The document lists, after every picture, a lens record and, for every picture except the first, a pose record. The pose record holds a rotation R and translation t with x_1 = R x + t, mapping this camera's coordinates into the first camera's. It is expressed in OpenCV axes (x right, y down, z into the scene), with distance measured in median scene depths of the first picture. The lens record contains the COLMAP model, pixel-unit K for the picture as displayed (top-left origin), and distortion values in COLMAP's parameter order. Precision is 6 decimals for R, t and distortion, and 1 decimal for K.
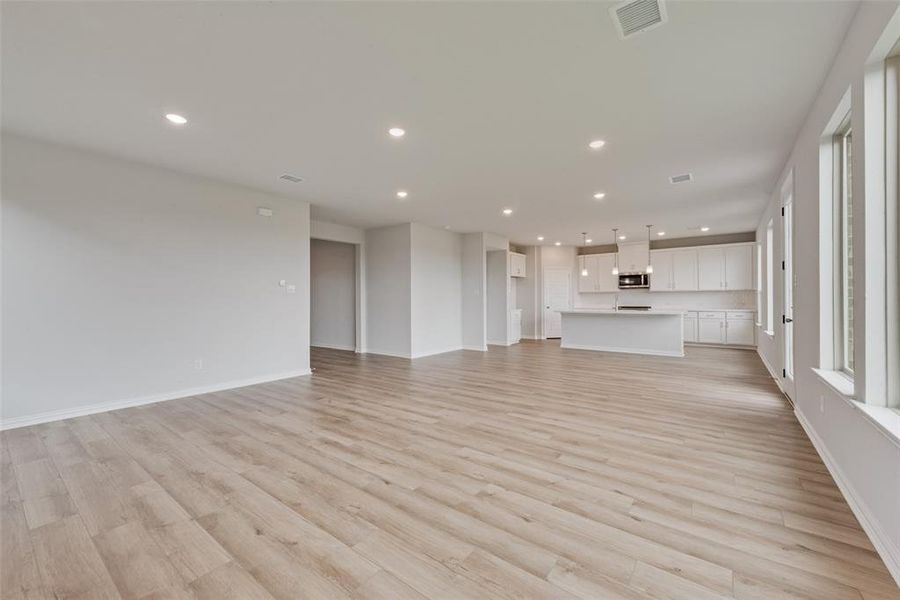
lens RADIAL K [[359.1, 0, 452.1], [0, 359.1, 304.3], [0, 0, 1]] dist [0.001652, 0.000147]
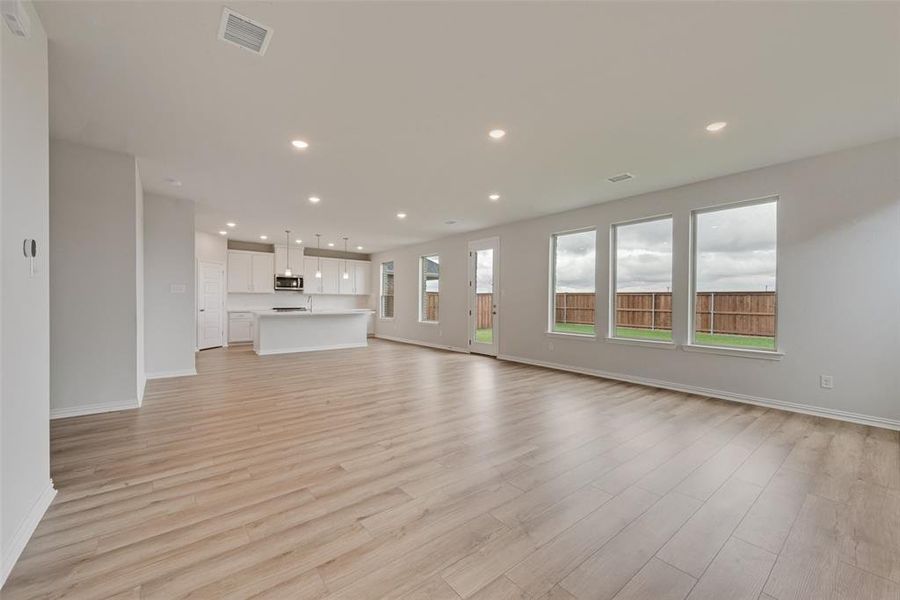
lens RADIAL K [[359.1, 0, 452.1], [0, 359.1, 304.3], [0, 0, 1]] dist [0.001652, 0.000147]
pose [[0.243312, -0.003664, 0.969941, -1.010244], [0.007197, 0.999972, 0.001972, -0.007219], [-0.969921, 0.006501, 0.243331, 0.760264]]
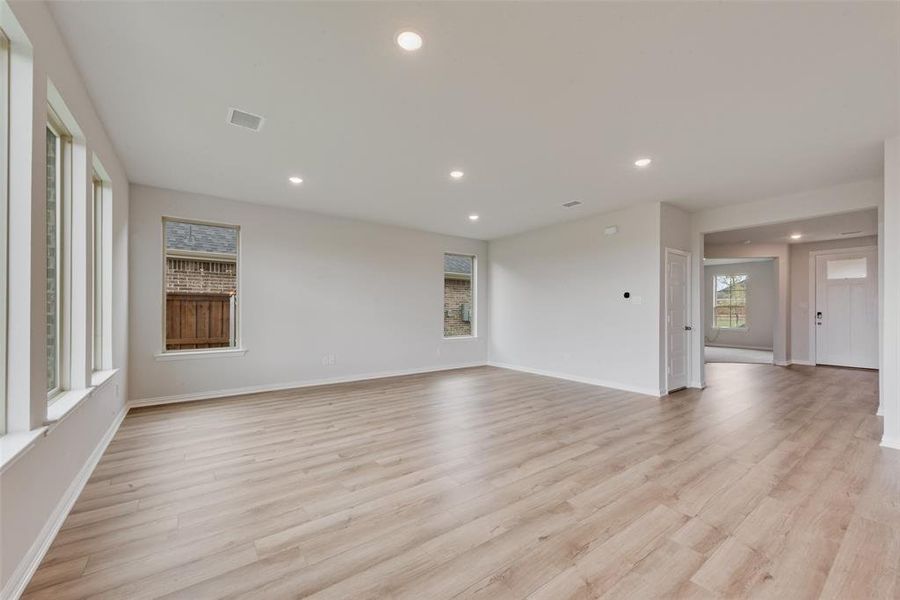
lens RADIAL K [[359.1, 0, 452.1], [0, 359.1, 304.3], [0, 0, 1]] dist [0.001652, 0.000147]
pose [[-0.281688, -0.011999, -0.959431, 0.889908], [-0.017247, 0.999824, -0.007441, -0.023992], [0.959351, 0.014451, -0.281845, 1.157534]]
